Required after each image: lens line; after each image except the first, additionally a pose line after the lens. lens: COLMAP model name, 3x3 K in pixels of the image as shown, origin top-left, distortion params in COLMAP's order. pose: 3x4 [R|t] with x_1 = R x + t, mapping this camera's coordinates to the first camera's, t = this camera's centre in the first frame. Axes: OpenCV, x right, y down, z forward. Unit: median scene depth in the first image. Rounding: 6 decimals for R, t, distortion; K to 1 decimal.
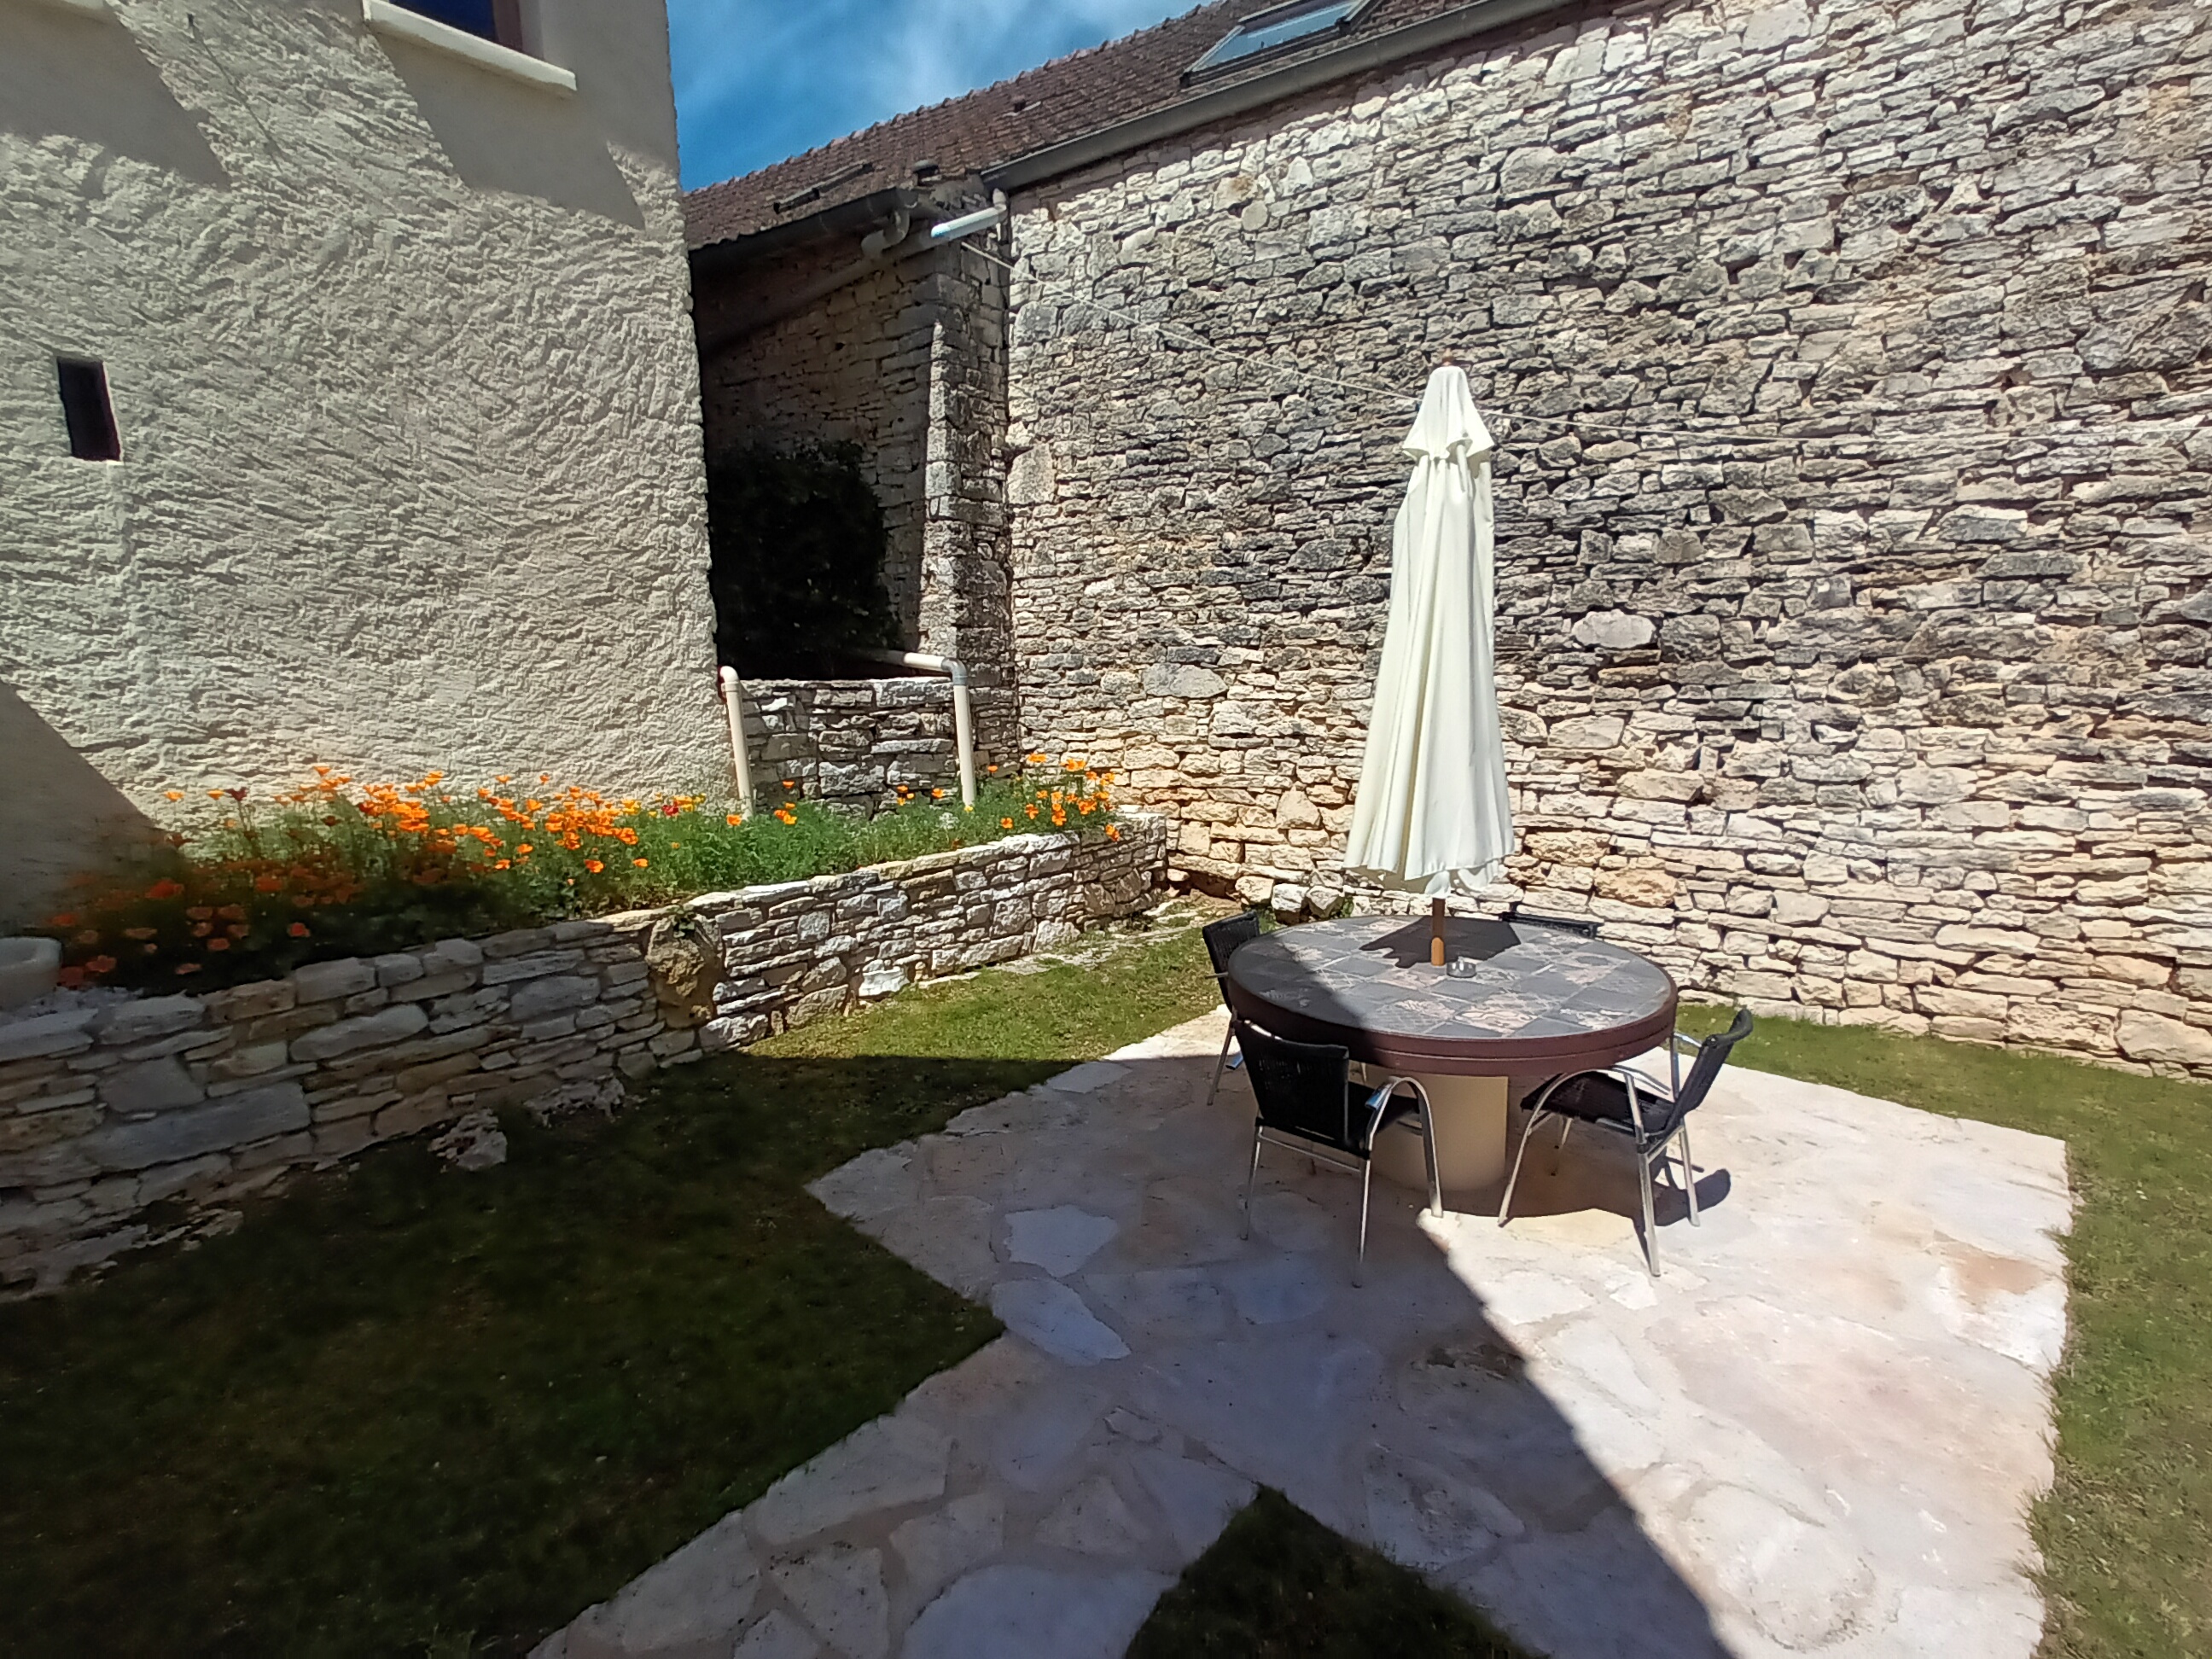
lens RADIAL K [[1043.6, 0, 1138.1], [0, 1043.6, 831.4], [0, 0, 1]] dist [-0.000709, -0.000019]
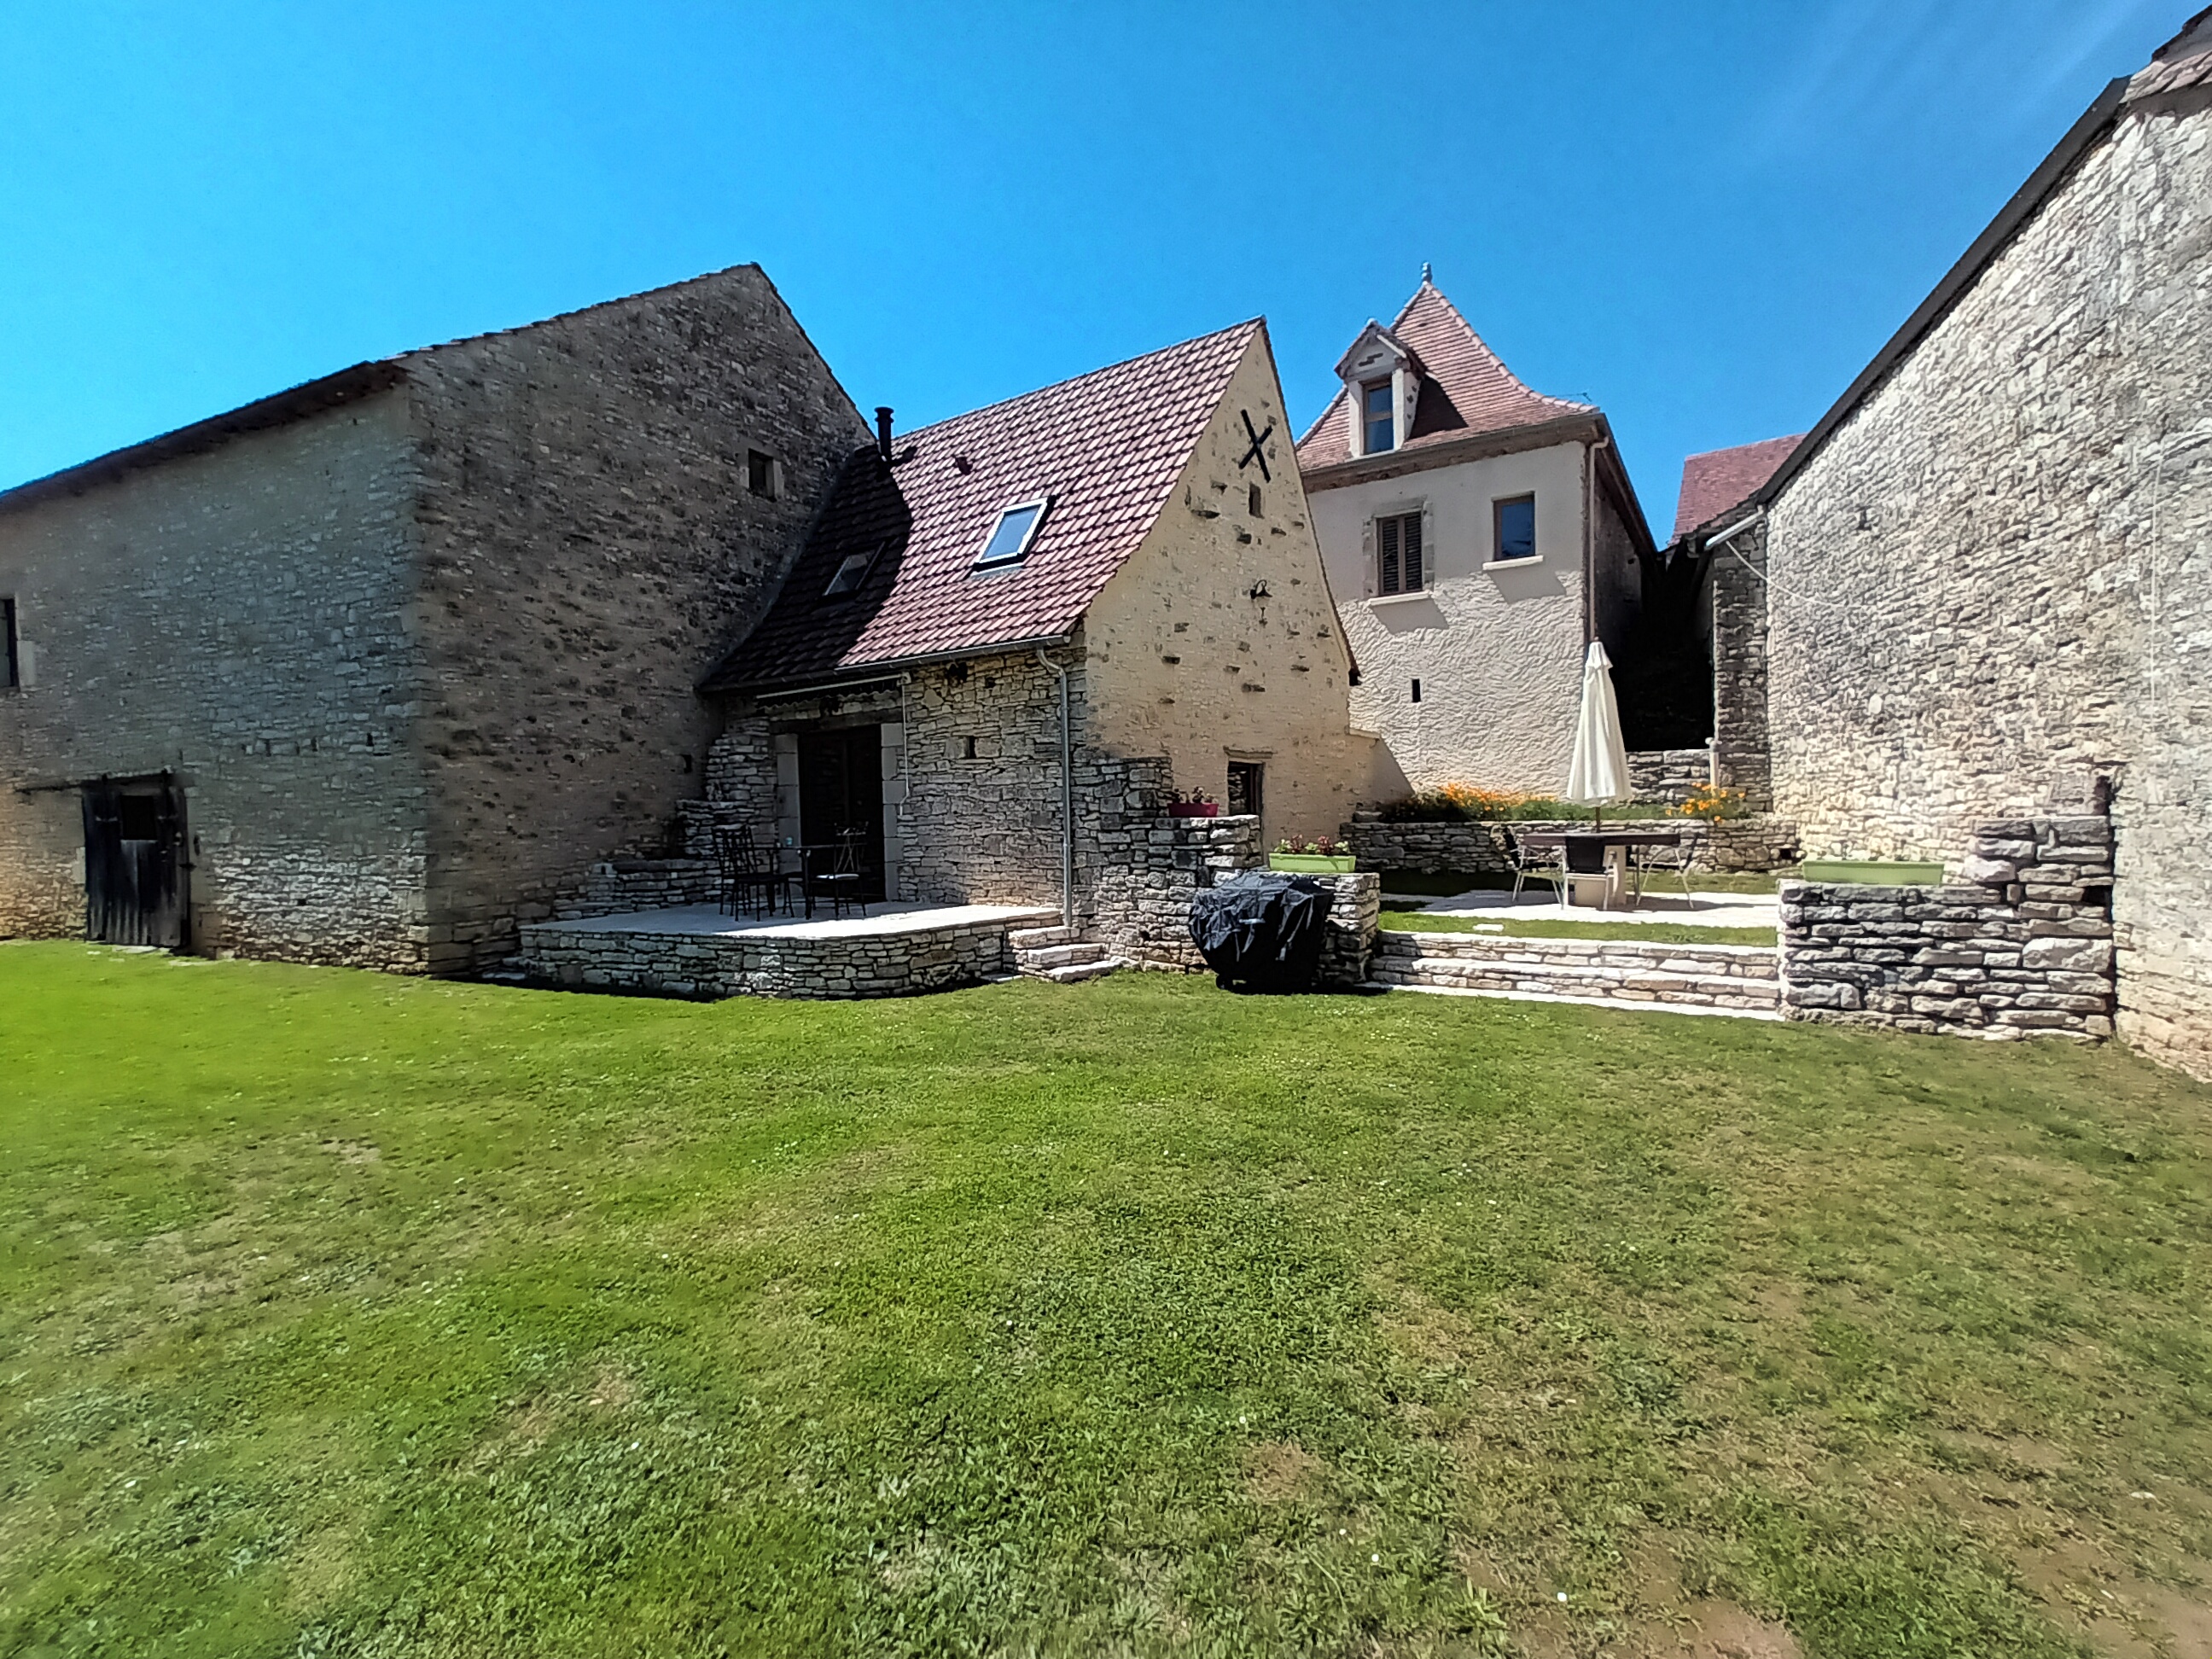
lens RADIAL K [[1043.6, 0, 1138.1], [0, 1043.6, 831.4], [0, 0, 1]] dist [-0.000709, -0.000019]
pose [[0.192853, 0.031588, -0.980719, 1.943075], [-0.139936, 0.990151, 0.004374, 0.191253], [0.971198, 0.136394, 0.195373, -0.546306]]
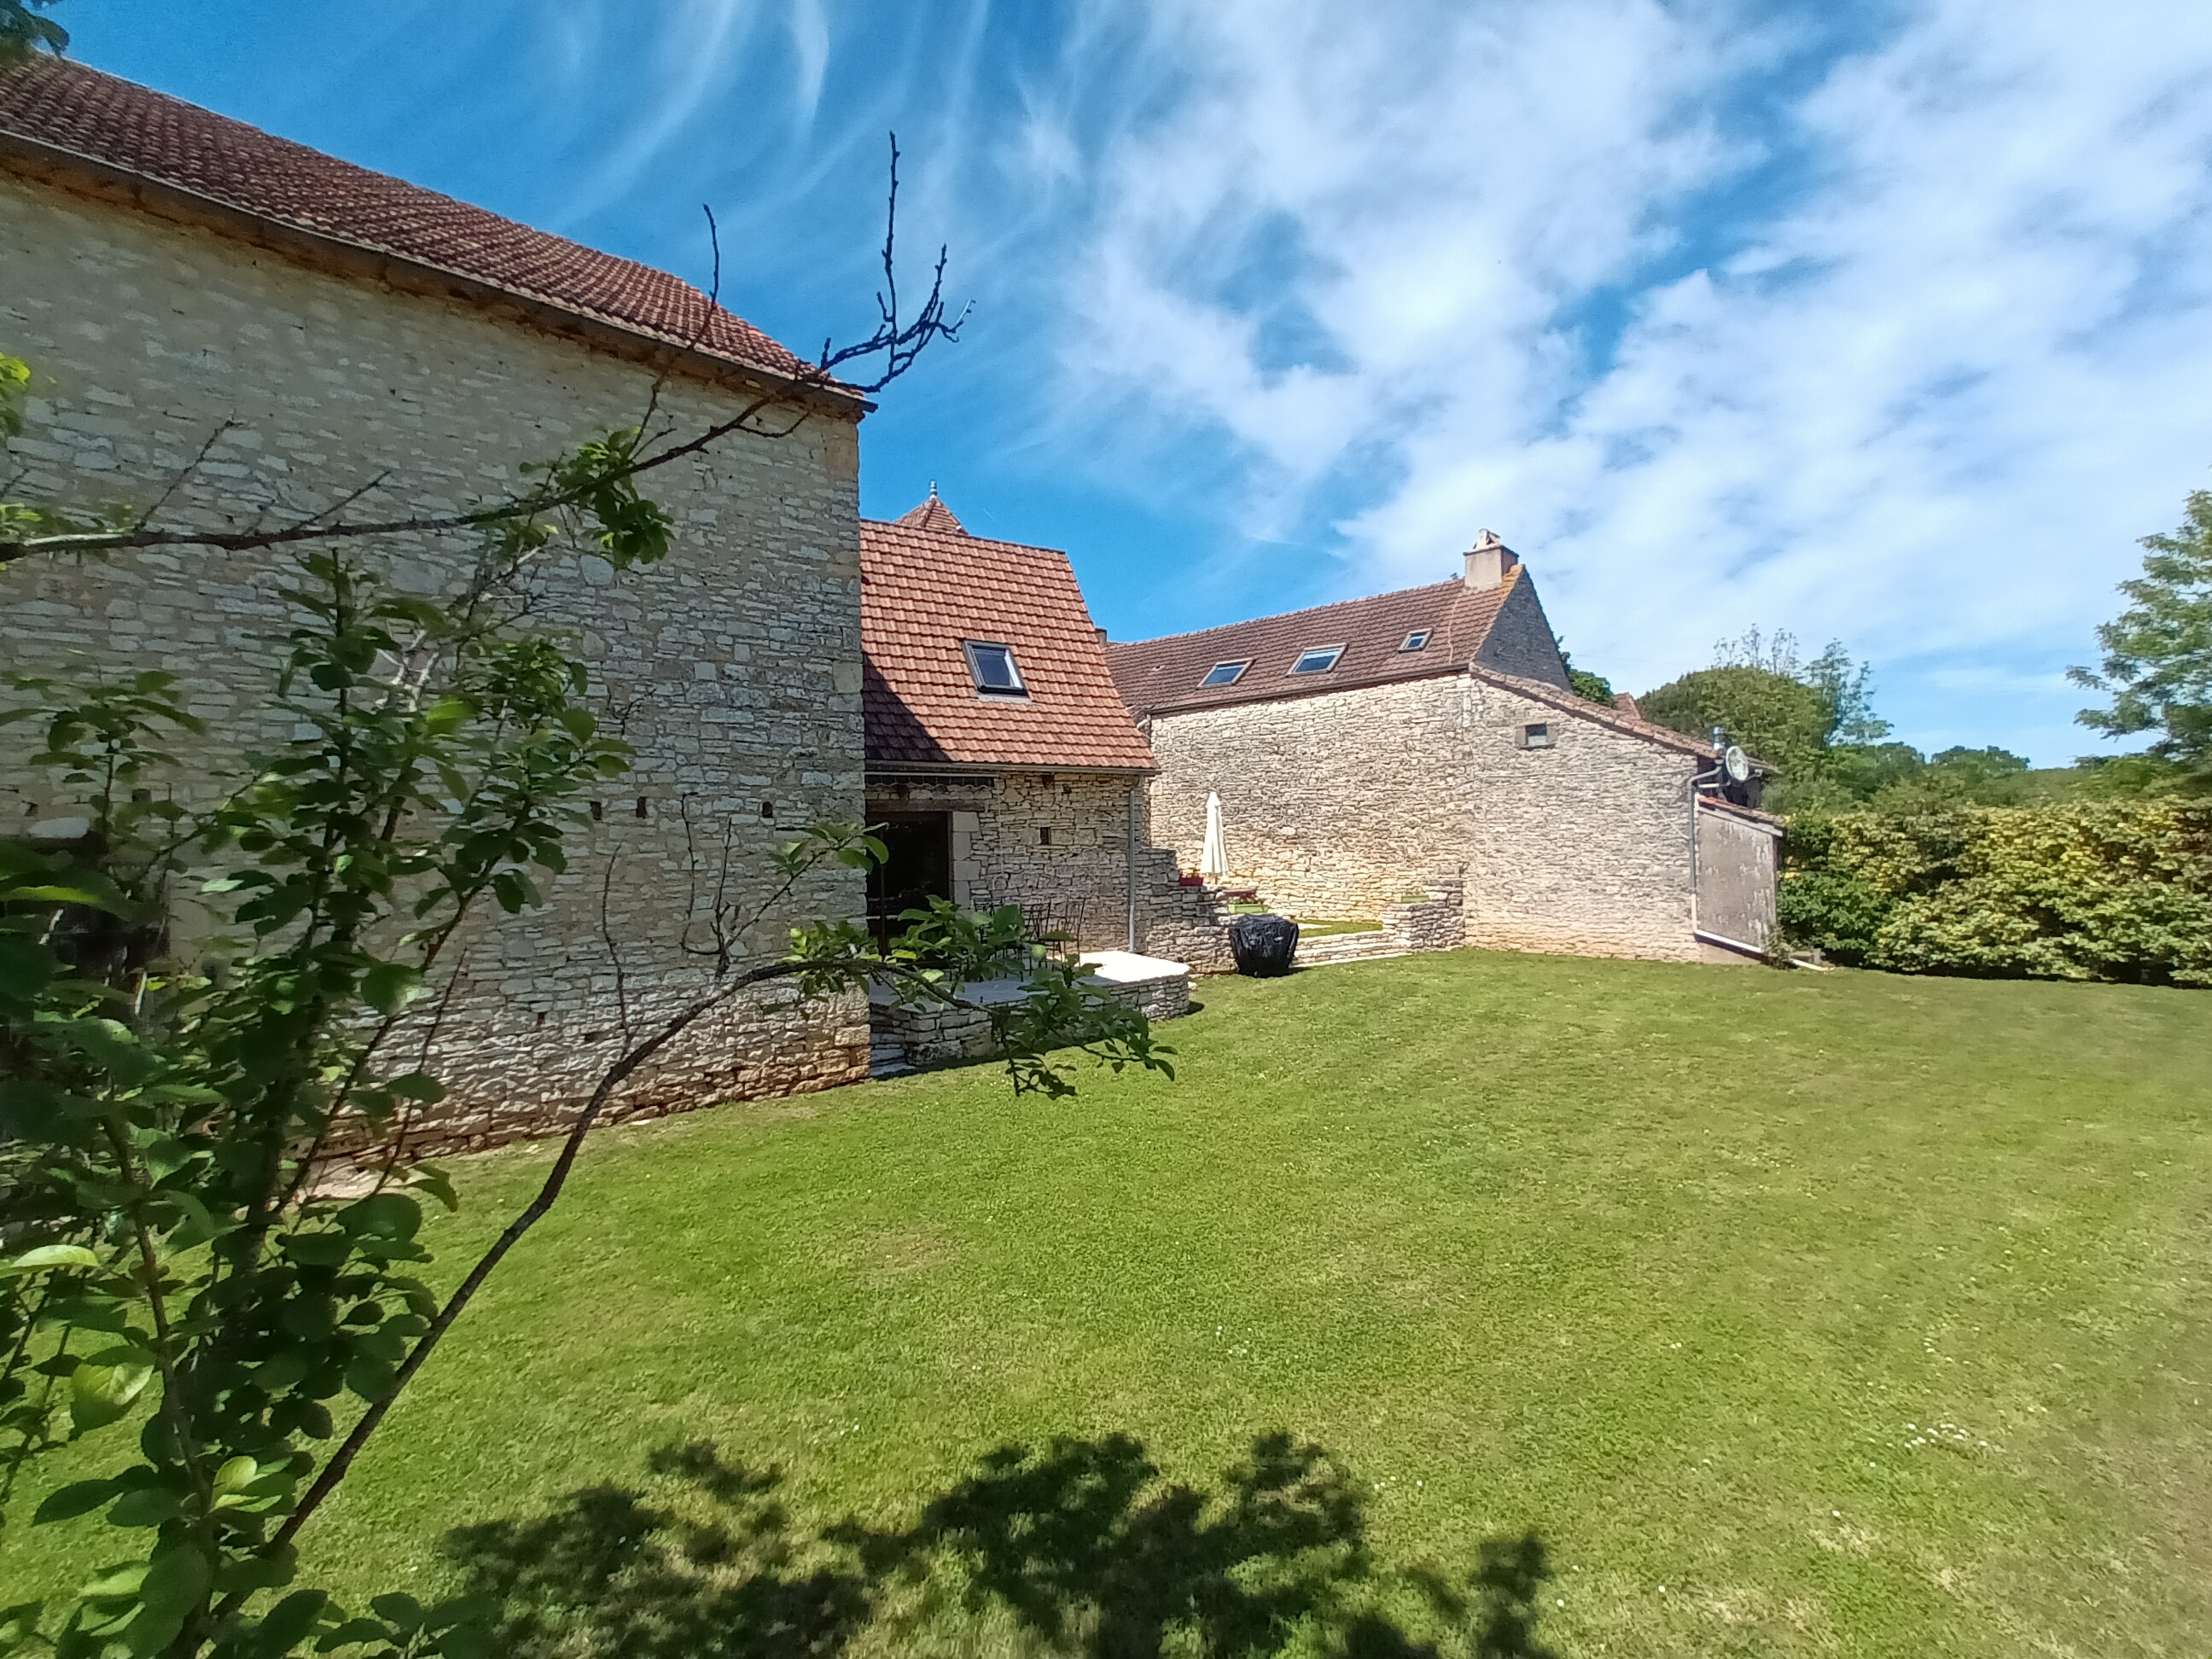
lens RADIAL K [[1043.6, 0, 1138.1], [0, 1043.6, 831.4], [0, 0, 1]] dist [-0.000709, -0.000019]
pose [[0.987081, -0.004450, -0.160162, 0.515770], [-0.023517, 0.984764, -0.172298, 0.531894], [0.158489, 0.173839, 0.971937, -3.097406]]
